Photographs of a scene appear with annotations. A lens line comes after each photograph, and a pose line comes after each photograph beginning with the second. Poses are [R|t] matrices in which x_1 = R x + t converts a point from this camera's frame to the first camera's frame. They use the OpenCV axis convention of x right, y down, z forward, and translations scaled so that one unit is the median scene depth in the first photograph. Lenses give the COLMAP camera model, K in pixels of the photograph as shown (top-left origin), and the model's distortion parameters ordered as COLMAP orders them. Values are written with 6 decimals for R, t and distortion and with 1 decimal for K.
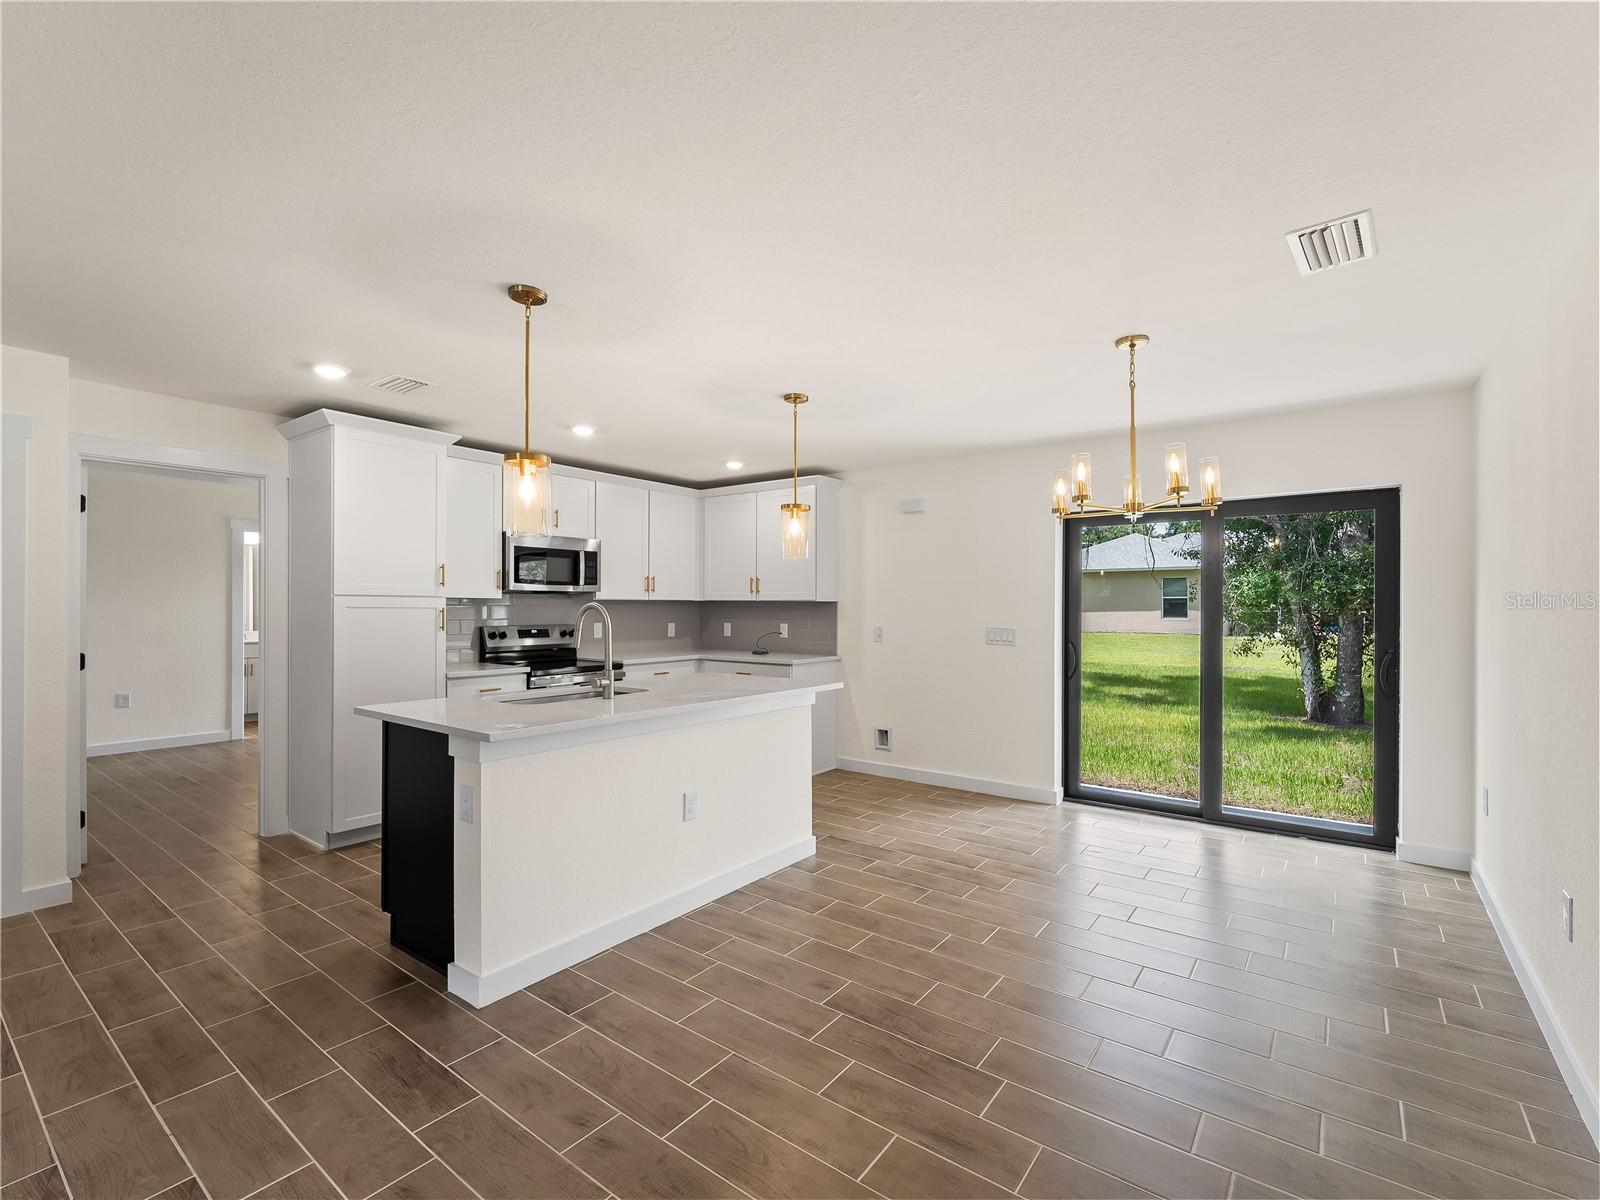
lens RADIAL K [[722.6, 0, 807.3], [0, 722.6, 605.8], [0, 0, 1]] dist [-0.004332, -0.000738]
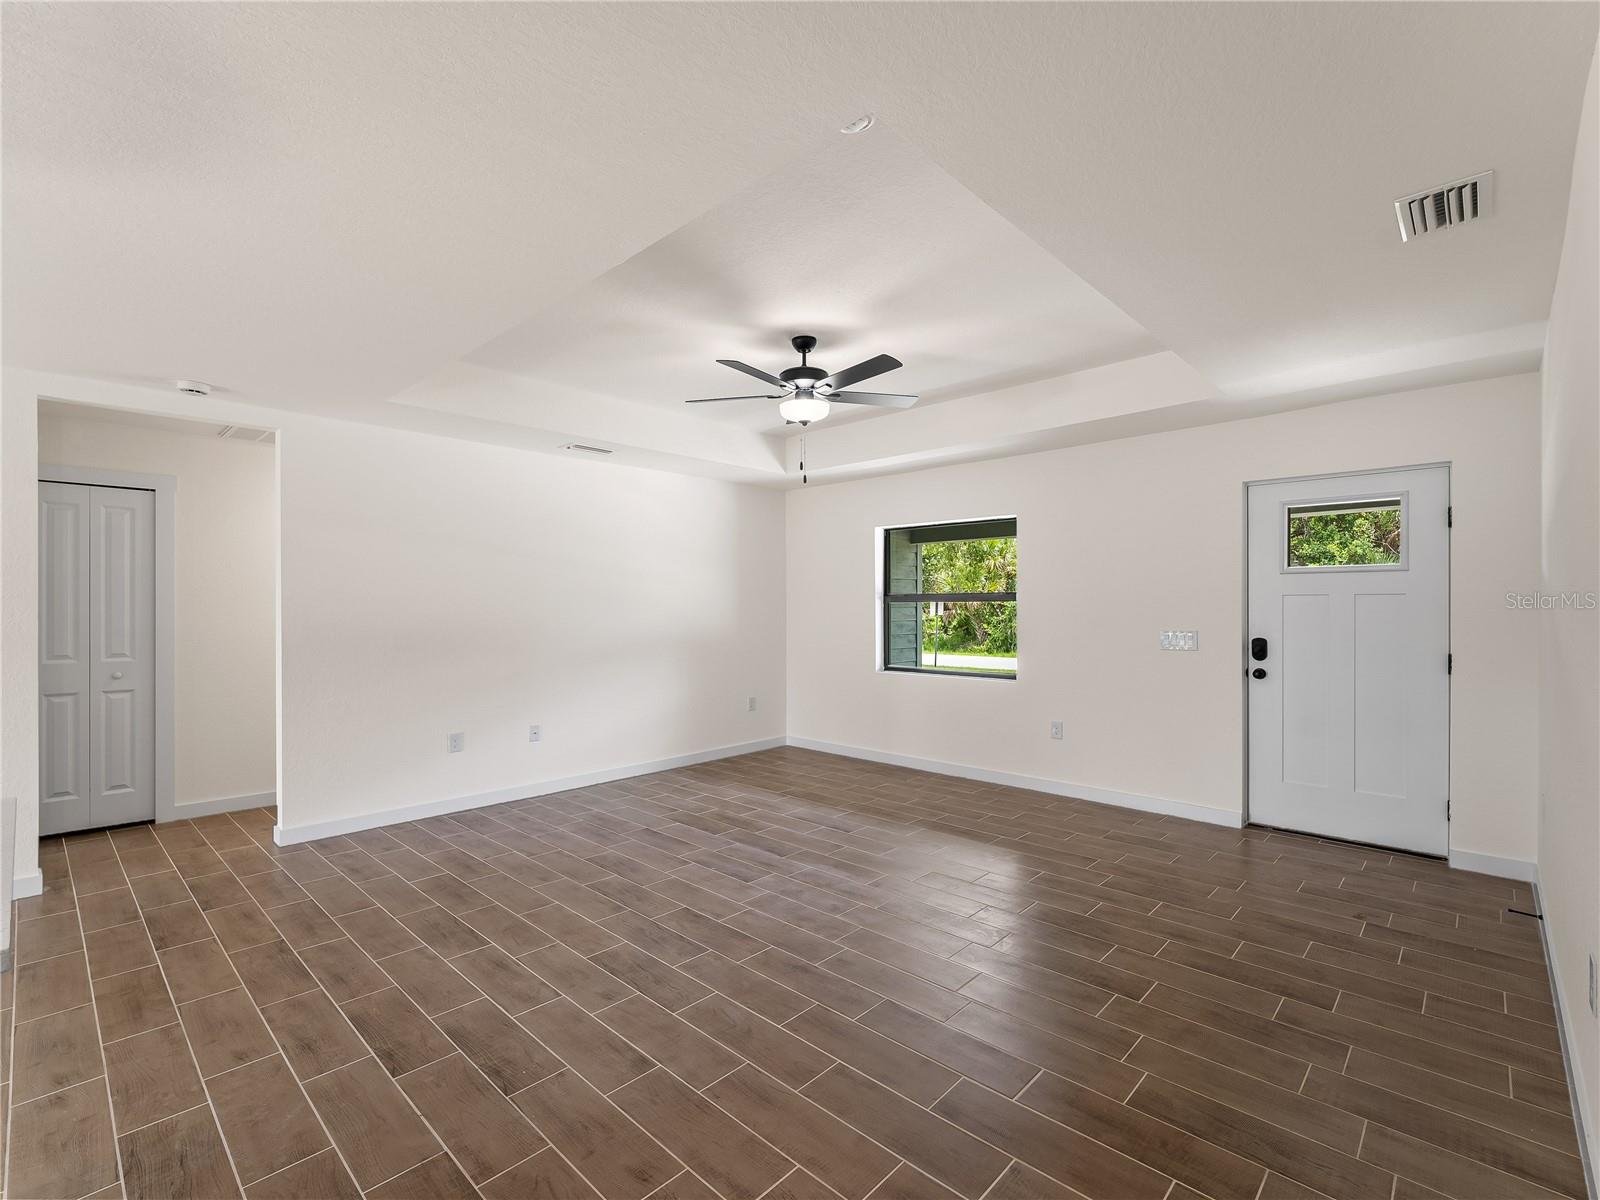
lens RADIAL K [[731.6, 0, 801.6], [0, 731.6, 613.2], [0, 0, 1]] dist [0.001518, 0.000091]
pose [[-0.992979, -0.001260, 0.118280, -0.800427], [-0.000592, 0.999984, 0.005687, -0.000450], [-0.118285, 0.005577, -0.992964, 1.018542]]
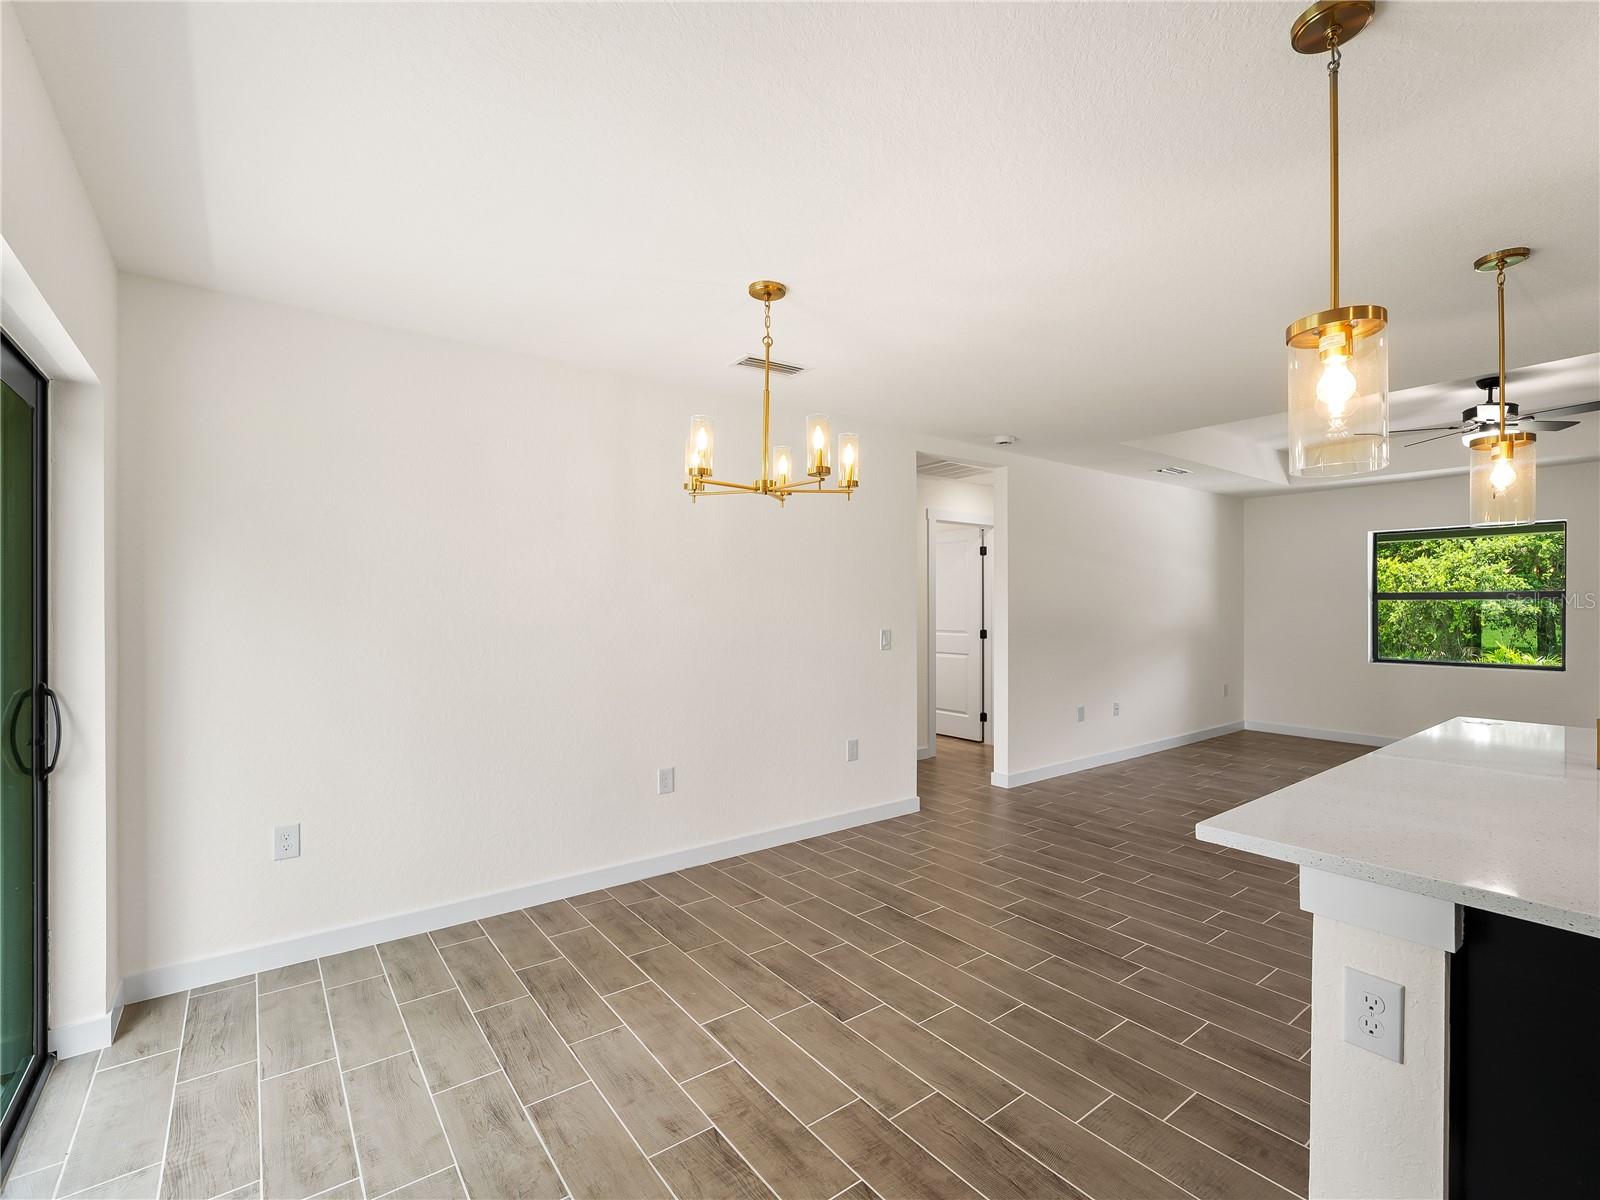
lens RADIAL K [[722.6, 0, 807.3], [0, 722.6, 605.8], [0, 0, 1]] dist [-0.004332, -0.000738]
pose [[-0.961909, -0.000712, 0.273367, 0.145960], [-0.001545, 0.999995, -0.002833, 0.005927], [-0.273364, -0.003147, -0.961906, 1.506572]]
